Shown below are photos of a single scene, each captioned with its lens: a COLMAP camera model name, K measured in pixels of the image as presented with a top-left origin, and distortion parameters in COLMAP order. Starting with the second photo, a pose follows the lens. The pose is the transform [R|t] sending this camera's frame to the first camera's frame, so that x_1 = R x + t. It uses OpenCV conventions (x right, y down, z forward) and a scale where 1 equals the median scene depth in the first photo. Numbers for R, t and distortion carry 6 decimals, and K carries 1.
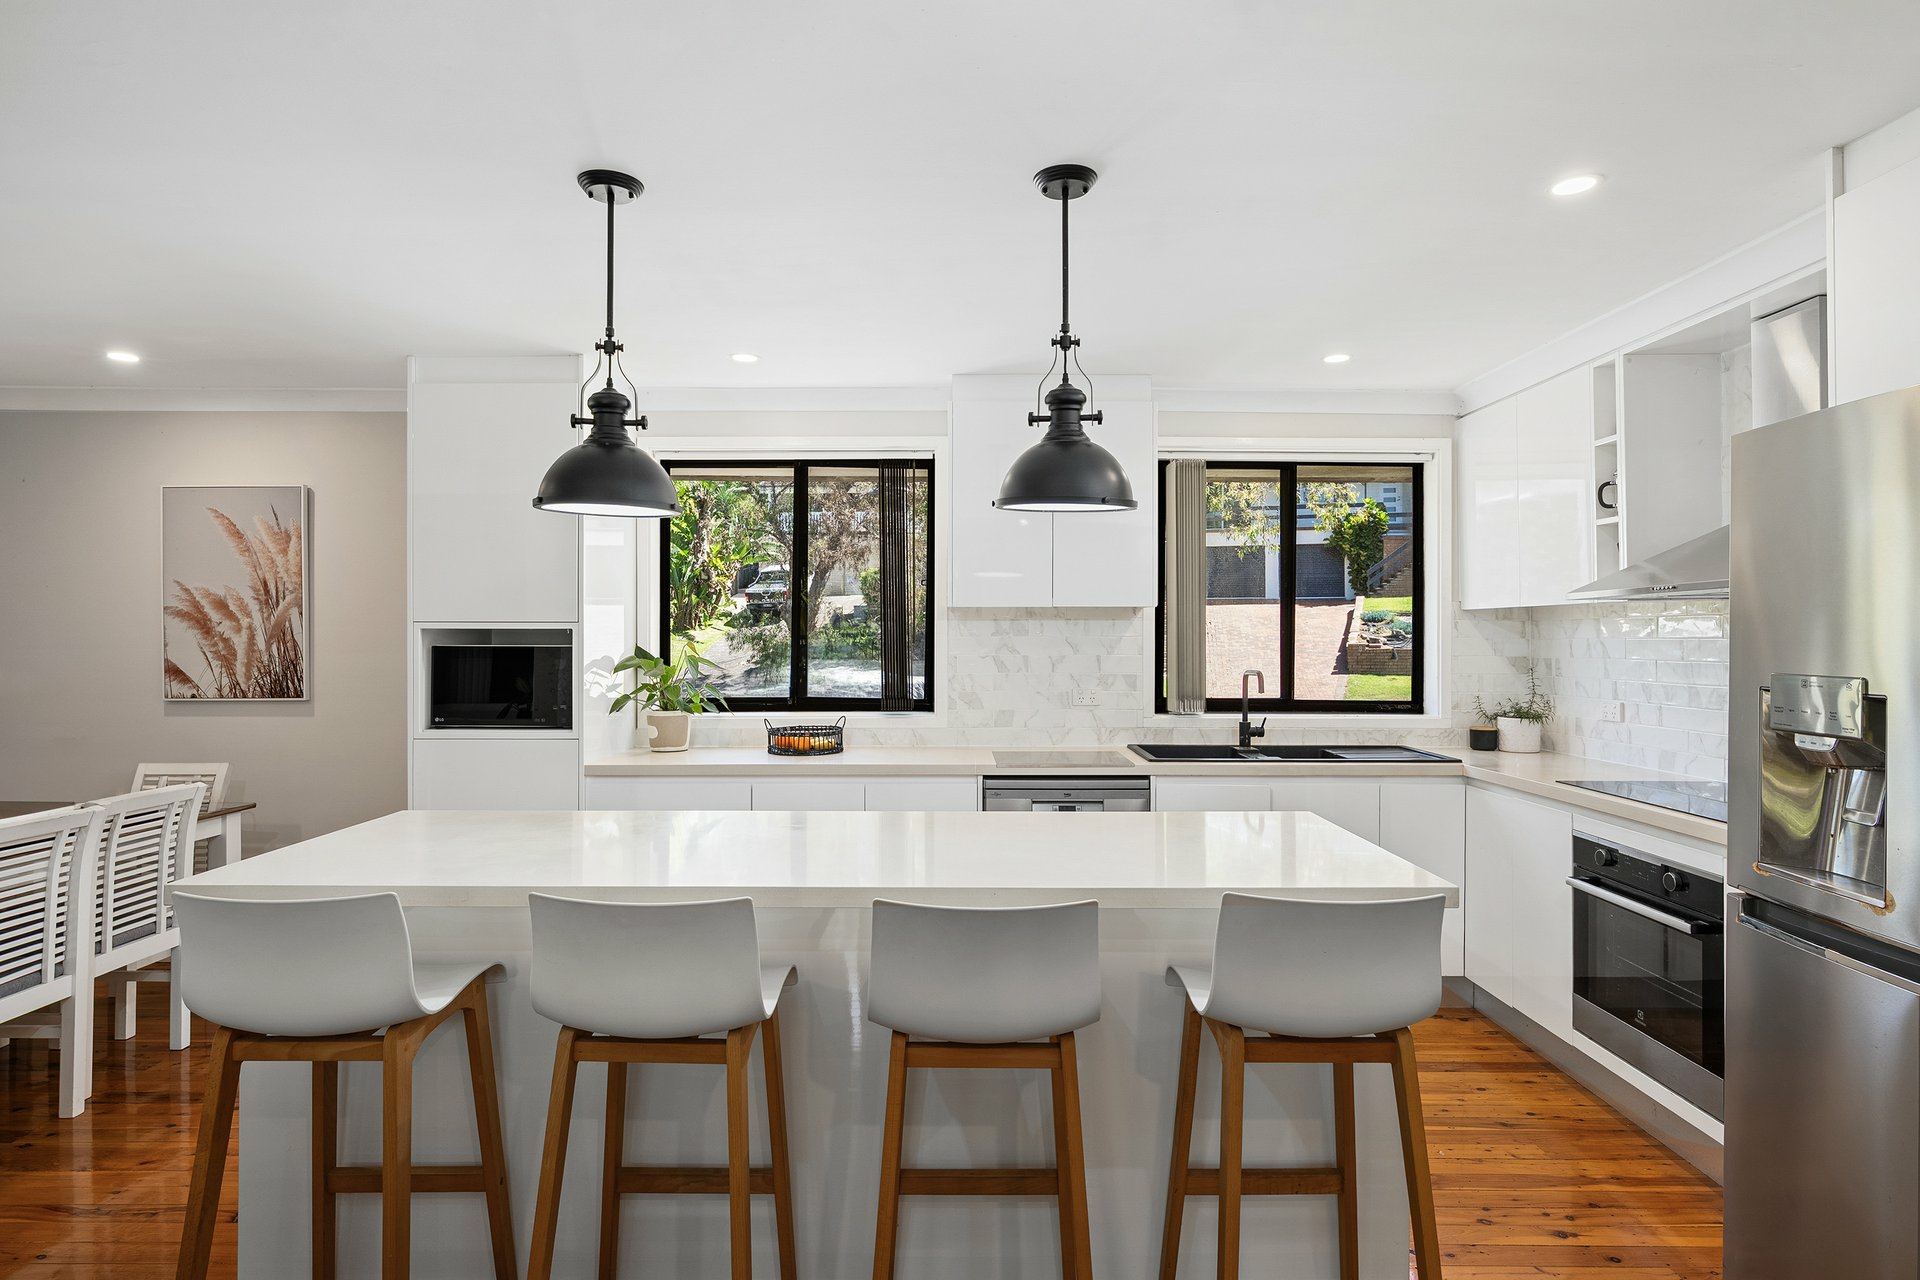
lens RADIAL K [[1040.6, 0, 962.4], [0, 1040.6, 633.7], [0, 0, 1]] dist [0.003764, 0.000739]
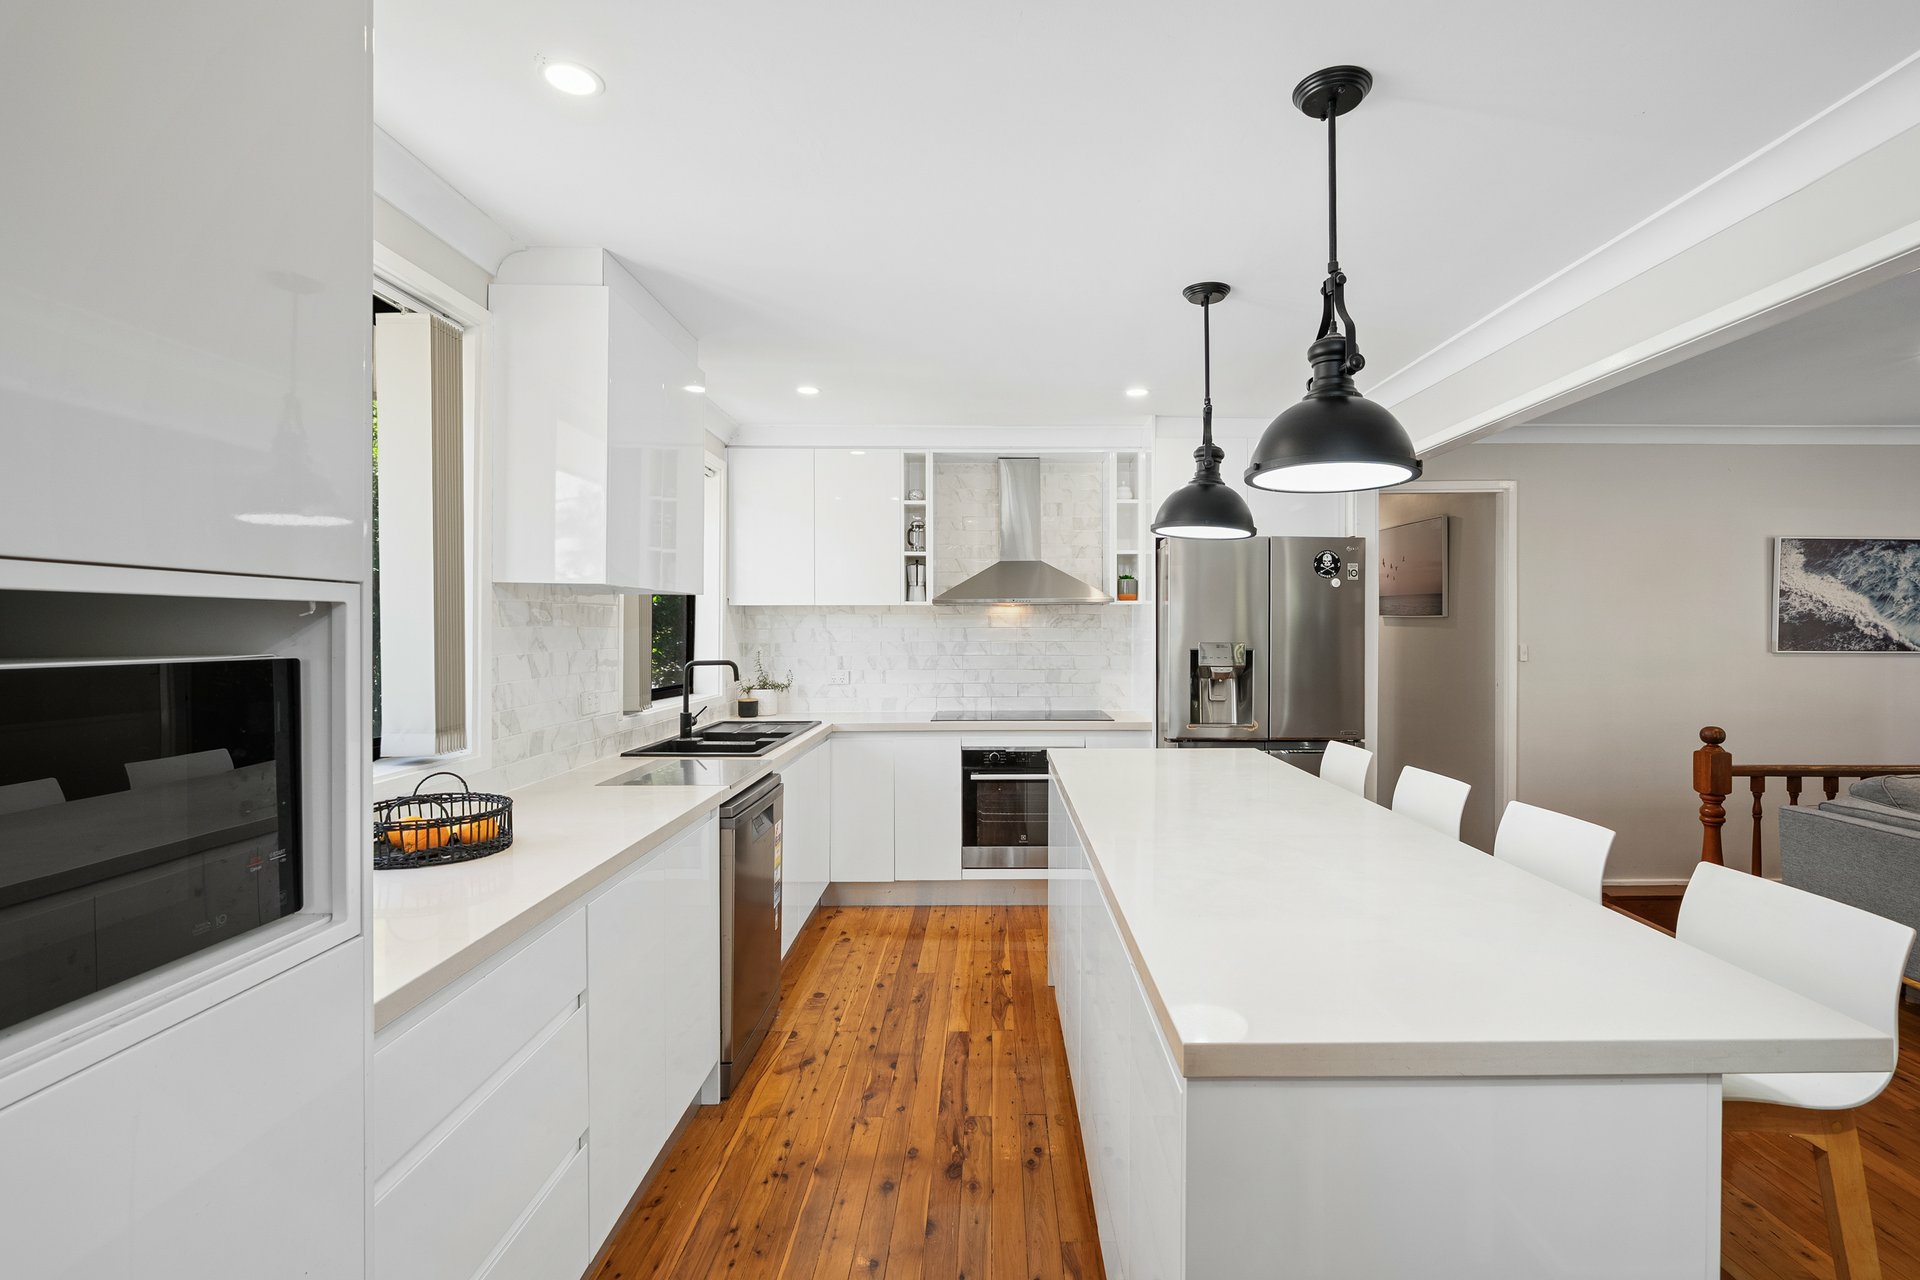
lens RADIAL K [[883.3, 0, 993.4], [0, 883.3, 636.6], [0, 0, 1]] dist [-0.000788, -0.000128]
pose [[-0.013727, -0.009878, 0.999857, -0.560626], [0.000502, 0.999951, 0.009886, 0.003636], [-0.999906, 0.000638, -0.013722, 0.699083]]
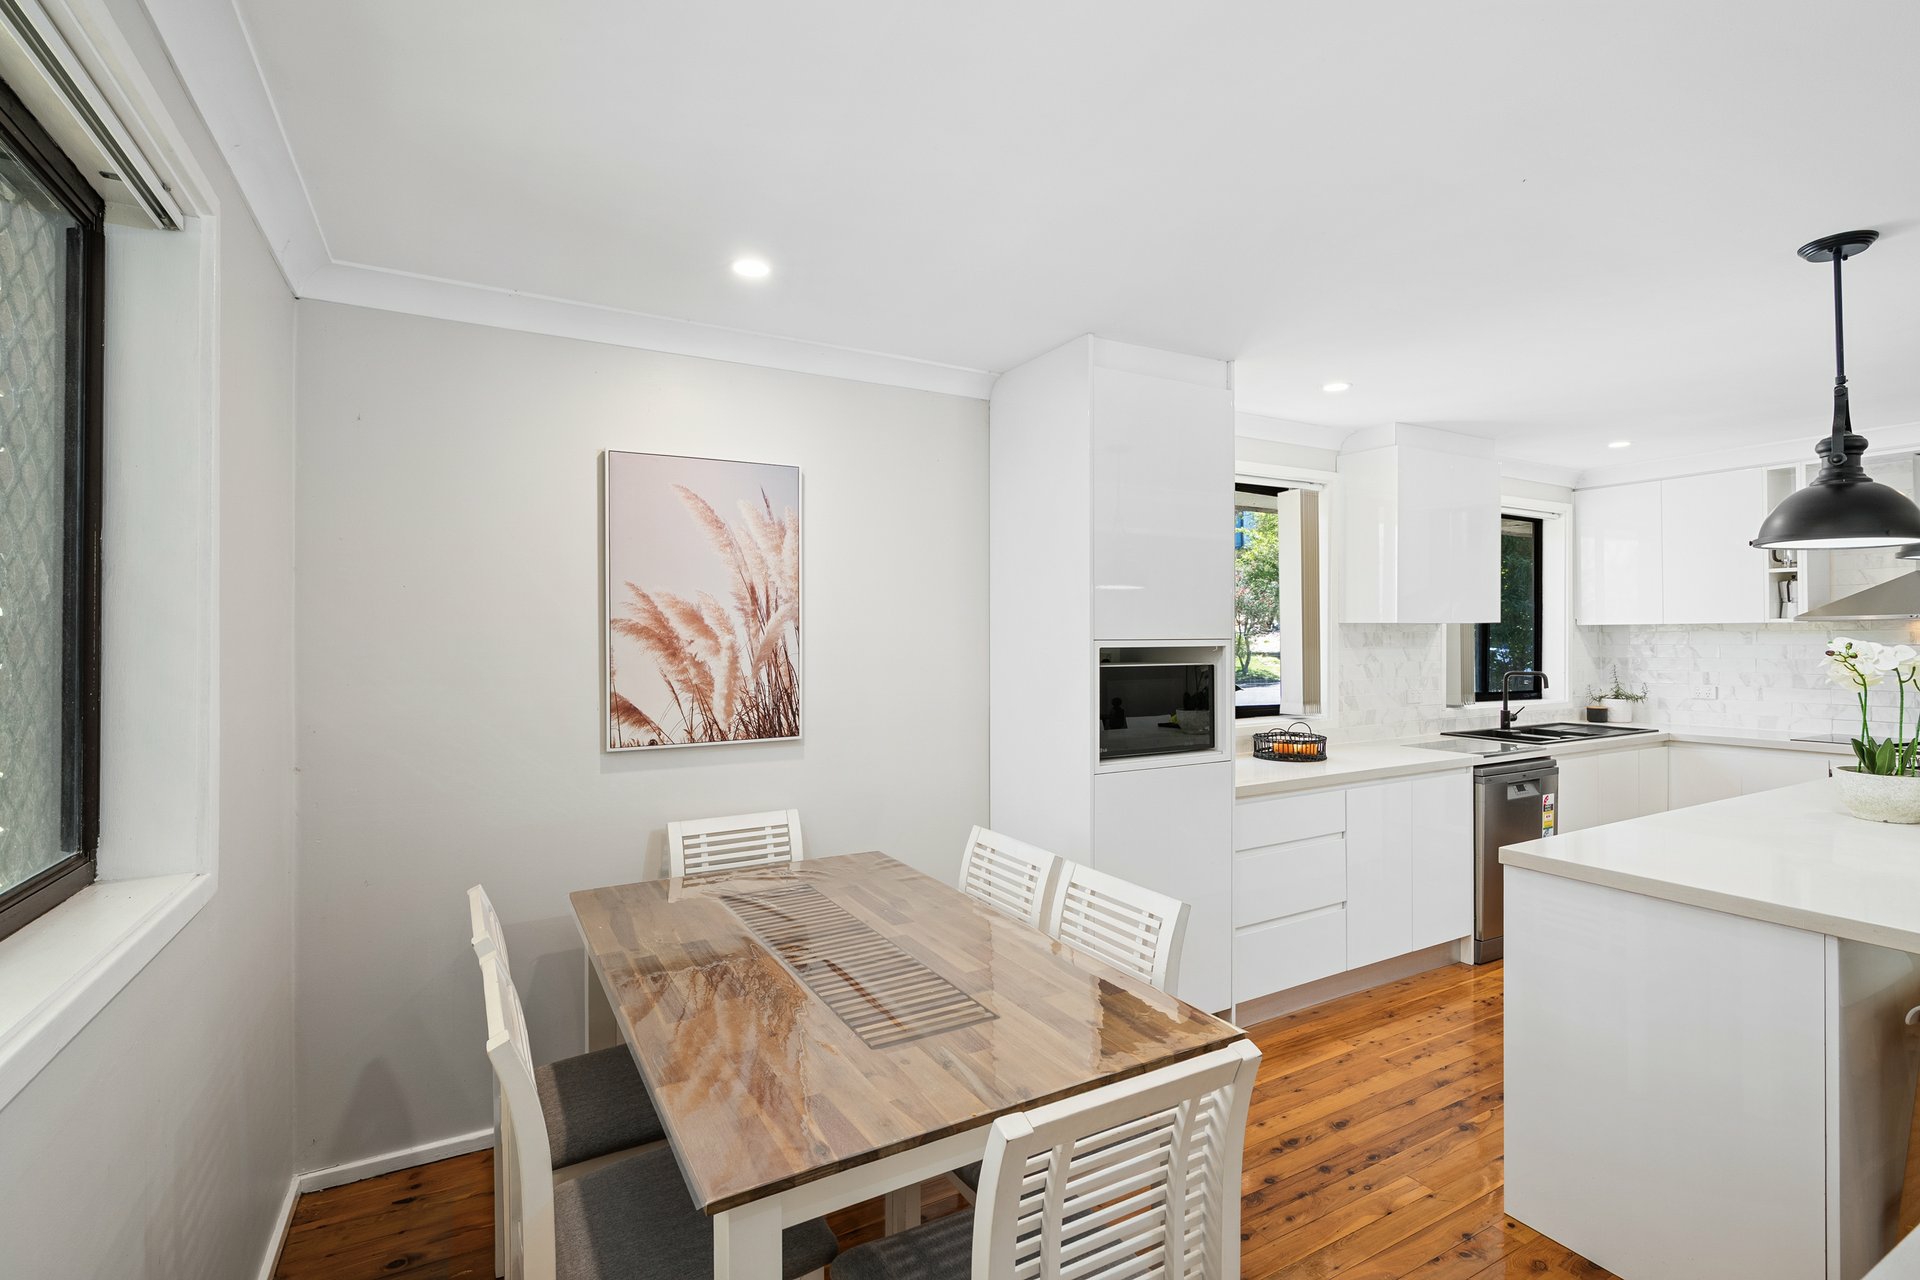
lens RADIAL K [[883.3, 0, 964.9], [0, 883.3, 641.8], [0, 0, 1]] dist [-0.000788, -0.000128]
pose [[0.867798, -0.008222, 0.496849, -0.855541], [0.006986, 0.999966, 0.004347, -0.011528], [-0.496868, -0.000301, 0.867826, 0.359536]]
